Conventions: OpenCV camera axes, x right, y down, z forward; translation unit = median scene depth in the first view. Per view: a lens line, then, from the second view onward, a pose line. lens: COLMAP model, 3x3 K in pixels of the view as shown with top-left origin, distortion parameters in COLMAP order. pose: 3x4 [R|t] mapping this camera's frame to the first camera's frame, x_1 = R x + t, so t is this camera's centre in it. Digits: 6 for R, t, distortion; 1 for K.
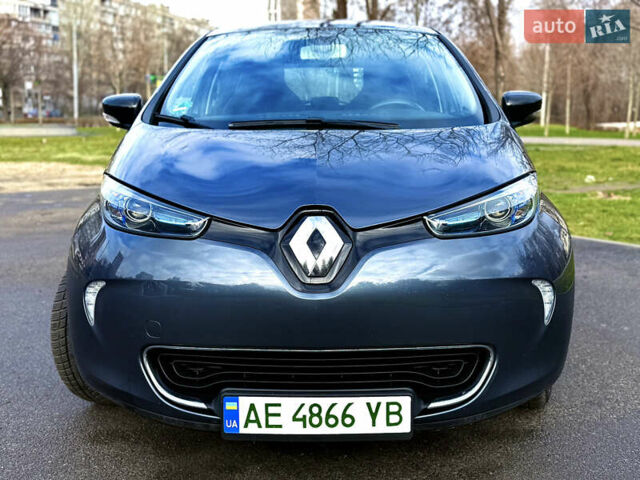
lens RADIAL K [[810.1, 0, 320.0], [0, 810.1, 240.0], [0, 0, 1]] dist [0.200335, -0.526828]
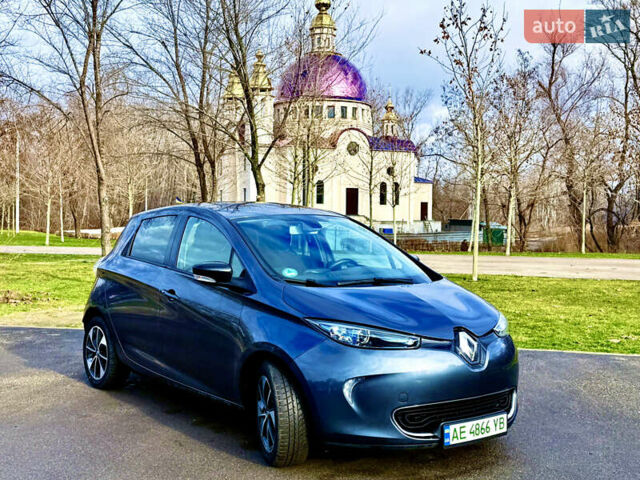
lens RADIAL K [[810.1, 0, 320.0], [0, 810.1, 240.0], [0, 0, 1]] dist [0.200335, -0.526828]
pose [[0.797896, -0.016519, 0.602569, -1.551734], [0.092718, 0.991092, -0.095603, -0.095758], [-0.595622, 0.132150, 0.792320, -0.460892]]
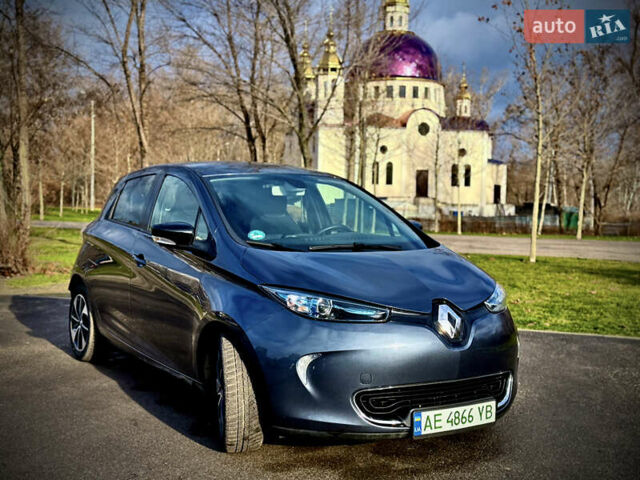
lens RADIAL K [[810.1, 0, 320.0], [0, 810.1, 240.0], [0, 0, 1]] dist [0.200335, -0.526828]
pose [[0.849313, -0.016566, 0.527630, -1.177565], [0.070397, 0.994134, -0.082104, -0.042064], [-0.523175, 0.106876, 0.845497, -0.378643]]
